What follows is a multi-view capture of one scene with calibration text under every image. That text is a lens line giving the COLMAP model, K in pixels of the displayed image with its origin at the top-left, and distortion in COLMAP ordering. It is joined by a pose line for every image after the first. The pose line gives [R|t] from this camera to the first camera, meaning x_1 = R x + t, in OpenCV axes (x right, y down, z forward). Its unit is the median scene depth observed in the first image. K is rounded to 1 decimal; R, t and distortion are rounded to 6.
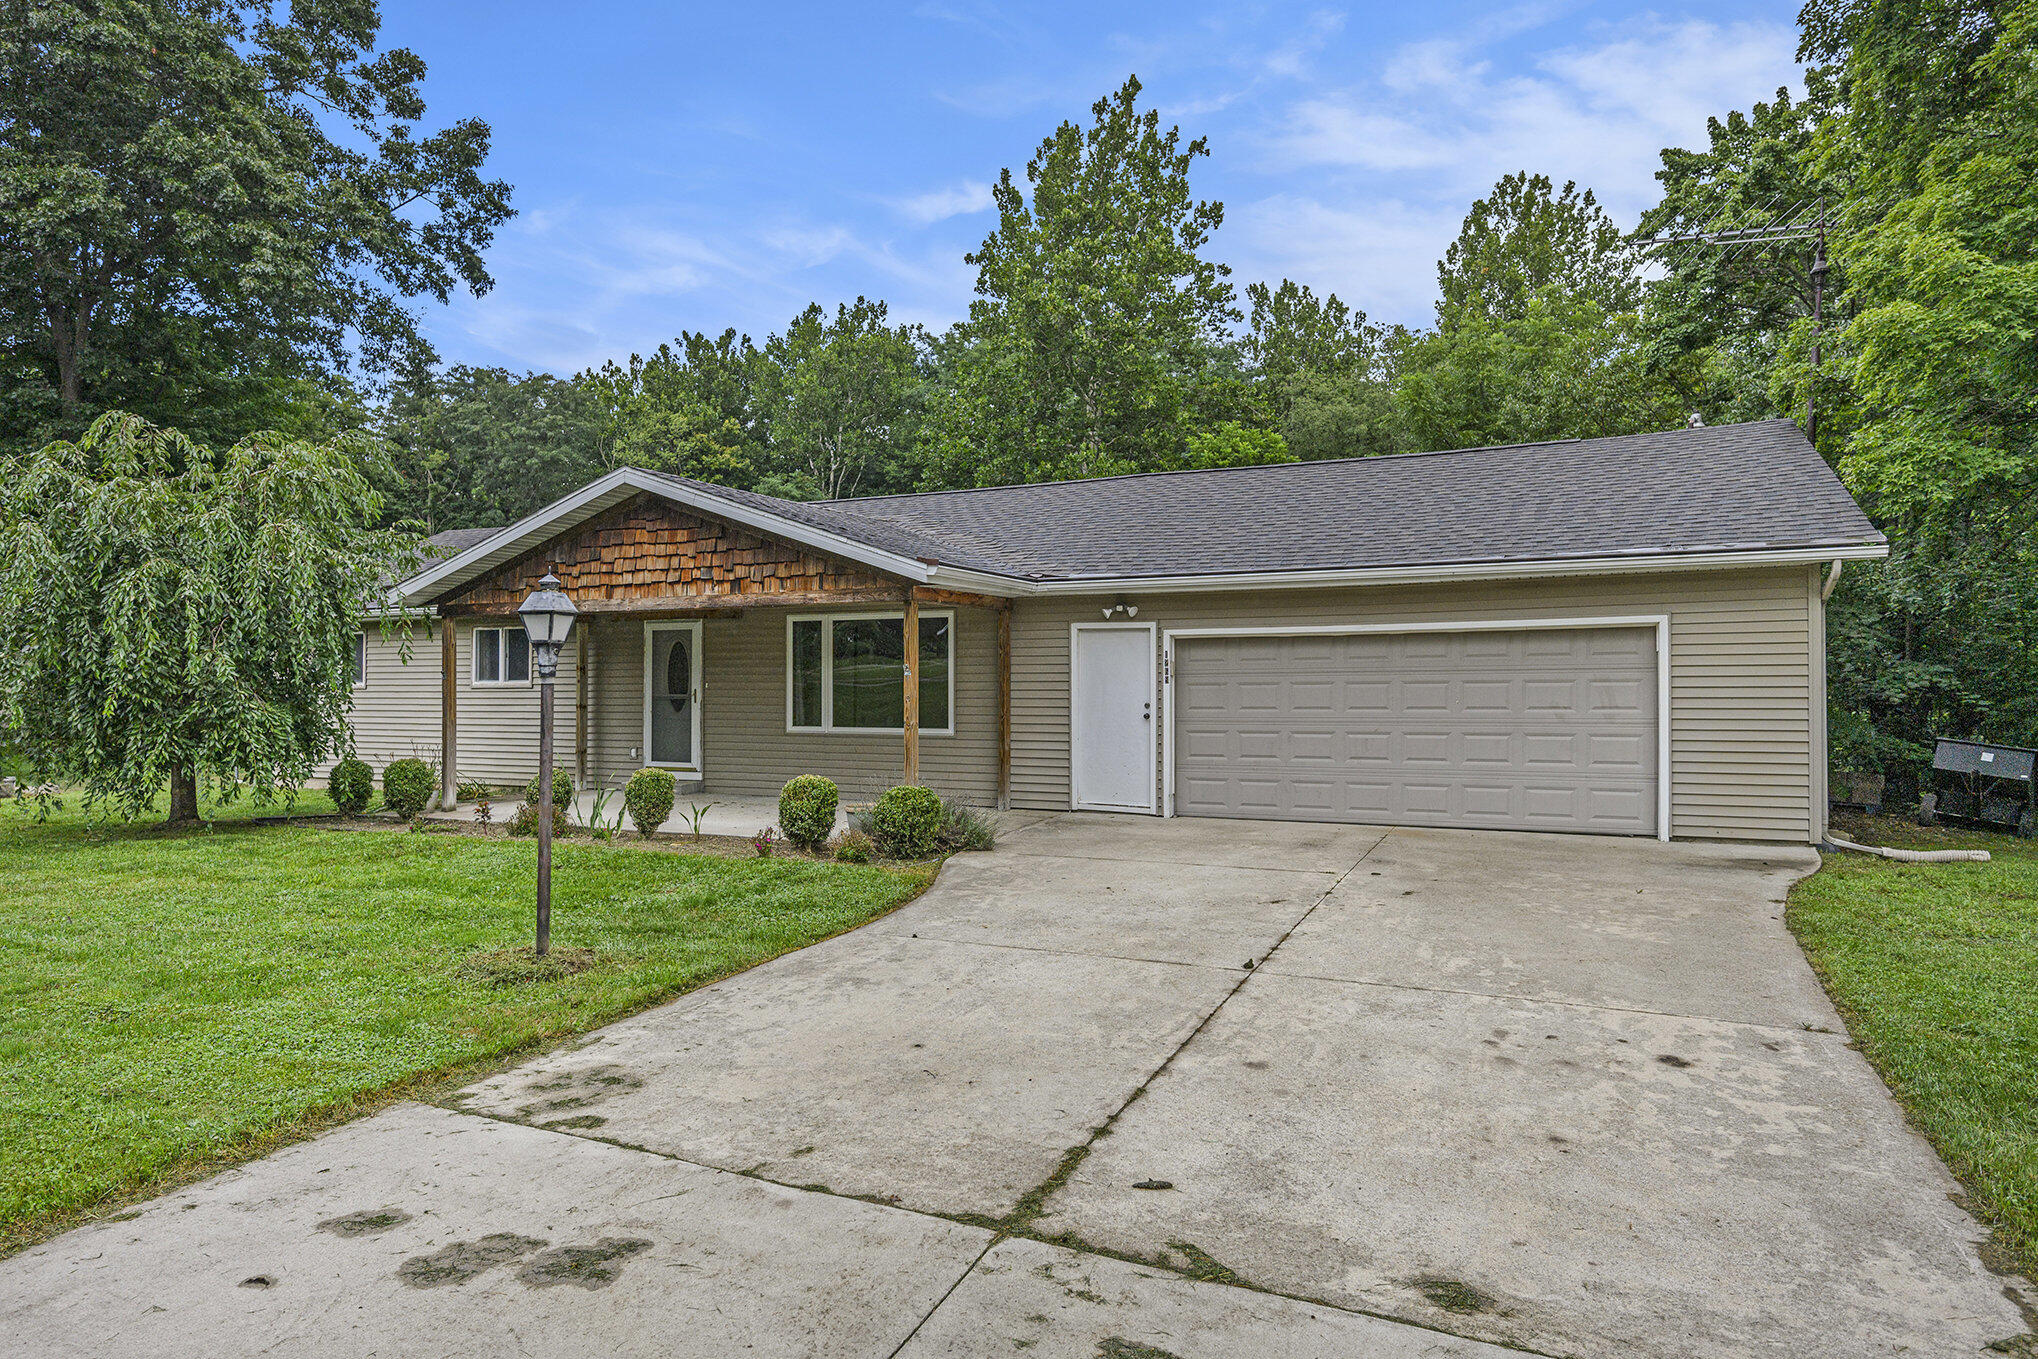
lens RADIAL K [[1201.8, 0, 1025.9], [0, 1201.8, 643.8], [0, 0, 1]] dist [0.002361, 0.003615]
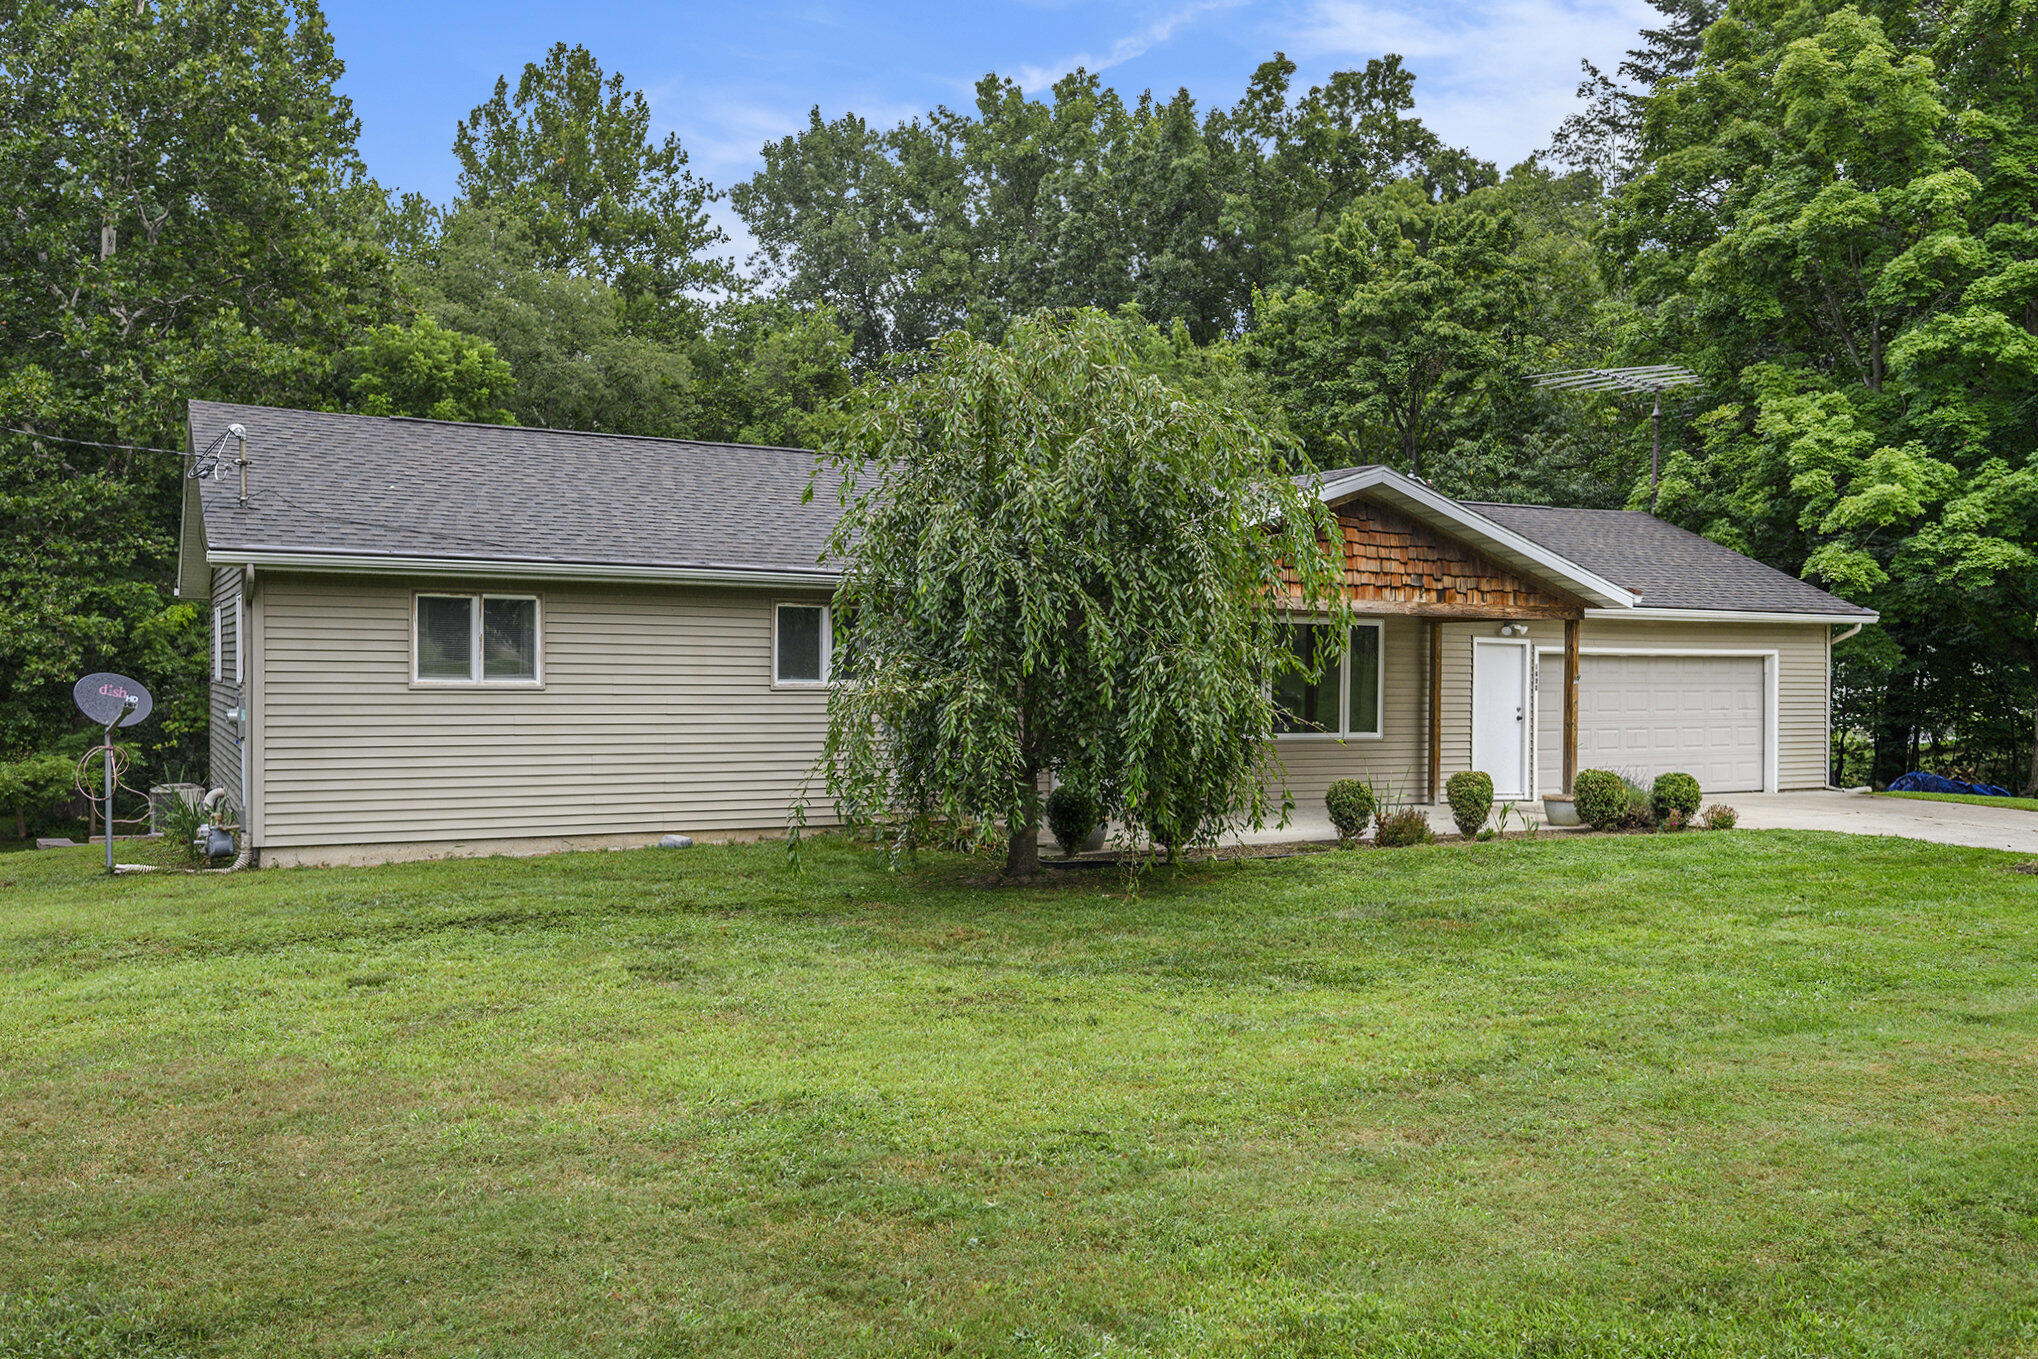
lens RADIAL K [[1652.3, 0, 1025.2], [0, 1652.3, 694.9], [0, 0, 1]] dist [0.018197, -0.006151]
pose [[0.606418, 0.002518, 0.795142, -1.549518], [-0.036573, 0.999025, 0.024728, 0.014561], [-0.794304, -0.044076, 0.605919, 0.415650]]
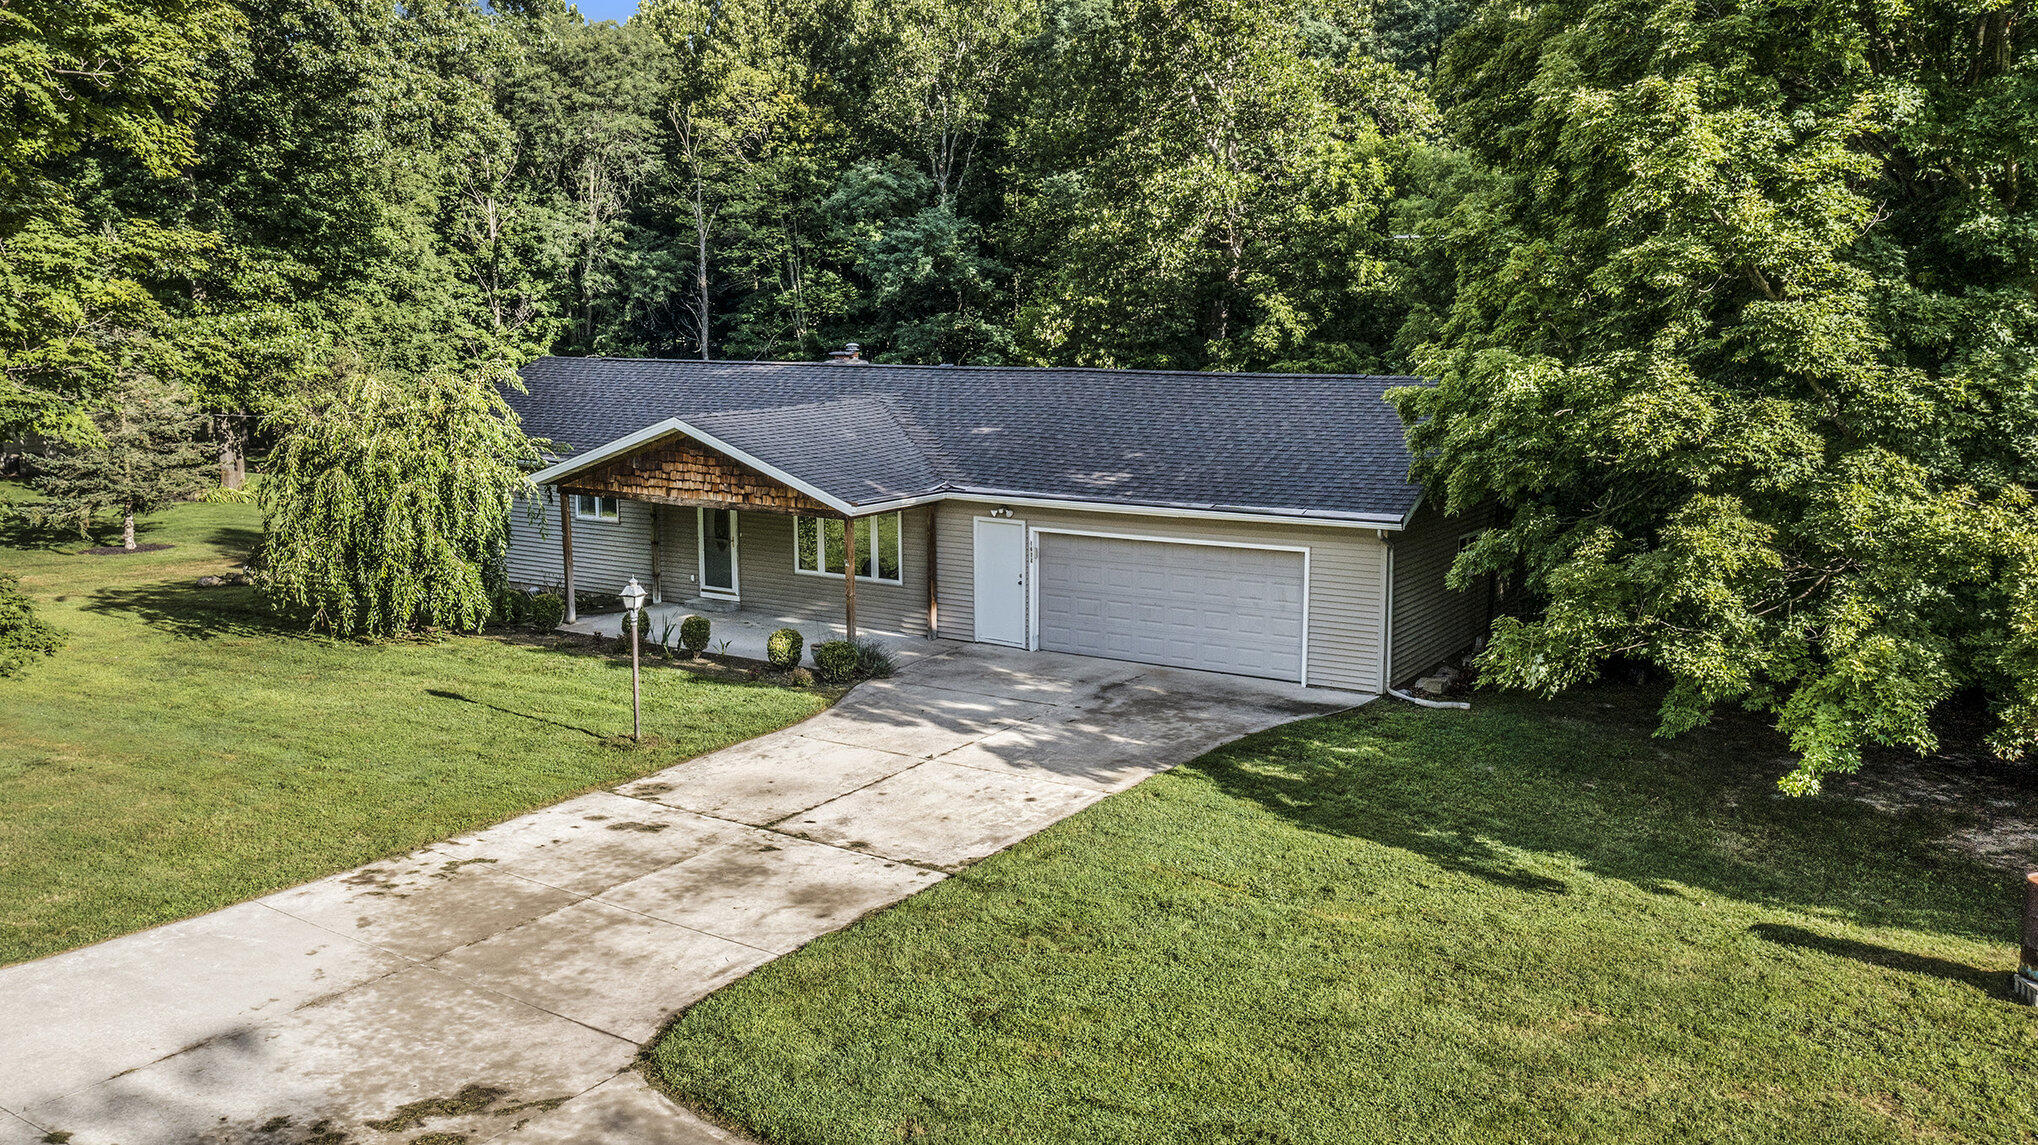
lens RADIAL K [[1676.1, 0, 1037.9], [0, 1676.1, 583.1], [0, 0, 1]] dist [-0.034606, -0.001387]
pose [[0.990452, 0.030076, -0.134537, 0.414611], [-0.004294, 0.982168, 0.187957, -0.339459], [0.137791, -0.185584, 0.972919, -1.039797]]
